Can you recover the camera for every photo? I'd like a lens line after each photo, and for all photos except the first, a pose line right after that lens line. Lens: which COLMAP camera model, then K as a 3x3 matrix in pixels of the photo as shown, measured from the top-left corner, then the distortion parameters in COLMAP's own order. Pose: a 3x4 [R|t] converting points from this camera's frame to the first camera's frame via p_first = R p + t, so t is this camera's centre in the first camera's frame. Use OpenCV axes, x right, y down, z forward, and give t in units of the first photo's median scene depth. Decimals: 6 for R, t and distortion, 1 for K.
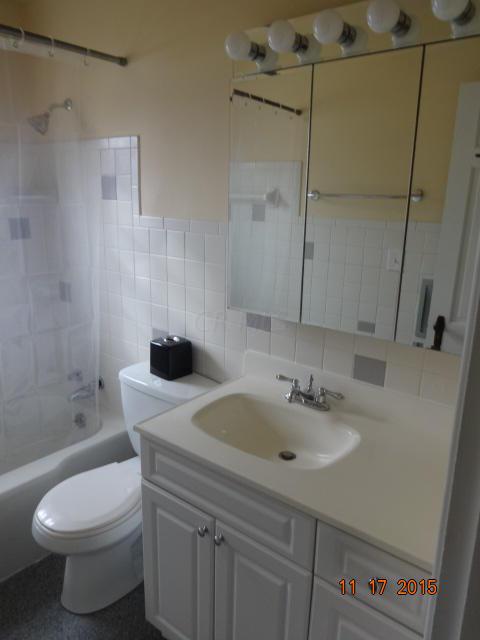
lens RADIAL K [[480.1, 0, 240.0], [0, 480.1, 320.0], [0, 0, 1]] dist [0.003977, -0.008567]
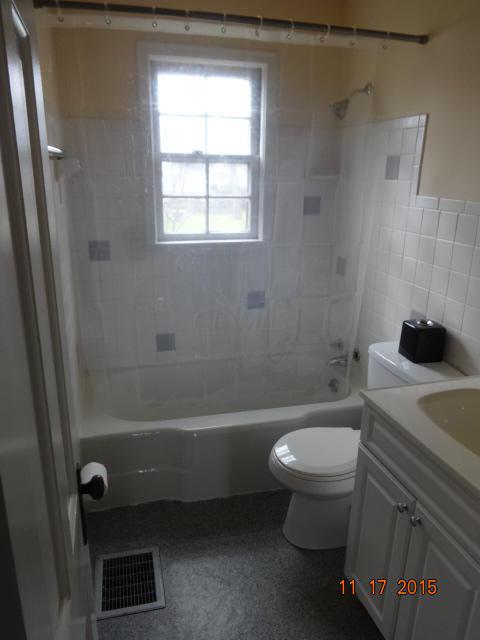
lens RADIAL K [[480.1, 0, 240.0], [0, 480.1, 320.0], [0, 0, 1]] dist [0.003977, -0.008567]
pose [[0.812571, 0.168030, -0.558117, 0.095805], [-0.153061, 0.985454, 0.073843, 0.020185], [0.562407, 0.025424, 0.826470, -0.023223]]
